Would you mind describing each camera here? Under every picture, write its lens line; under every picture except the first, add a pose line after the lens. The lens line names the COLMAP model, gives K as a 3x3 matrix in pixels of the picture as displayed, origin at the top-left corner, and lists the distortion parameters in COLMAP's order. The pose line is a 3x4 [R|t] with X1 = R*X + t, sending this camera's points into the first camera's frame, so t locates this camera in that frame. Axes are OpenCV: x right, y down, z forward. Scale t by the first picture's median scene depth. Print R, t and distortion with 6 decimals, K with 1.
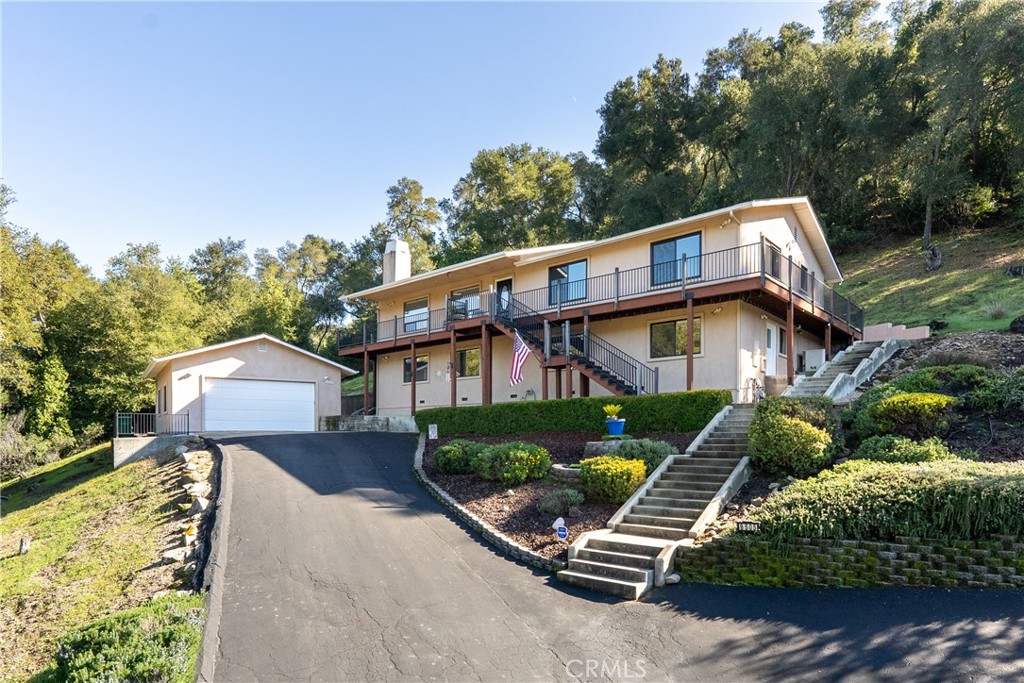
lens RADIAL K [[457.7, 0, 464.5], [0, 457.7, 413.1], [0, 0, 1]] dist [-0.010257, 0.000901]
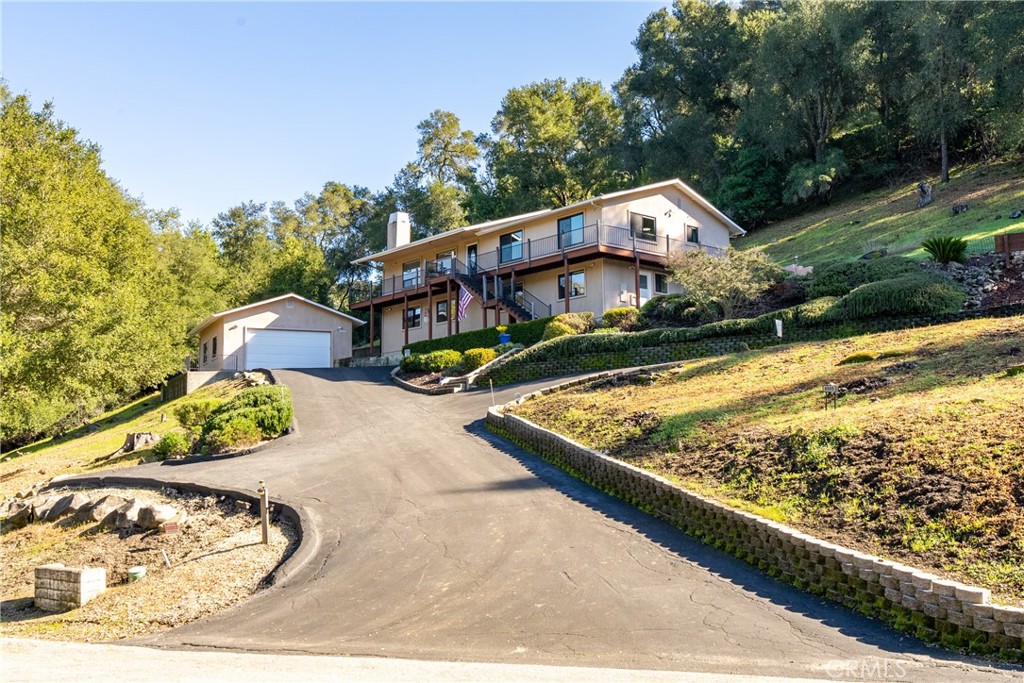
lens RADIAL K [[1007.8, 0, 512.7], [0, 1007.8, 342.0], [0, 0, 1]] dist [0.012028, 0.000000]
pose [[0.988657, -0.028521, -0.147458, 0.344840], [0.010428, 0.992470, -0.122045, 0.185483], [0.149828, 0.119123, 0.981510, -0.983421]]
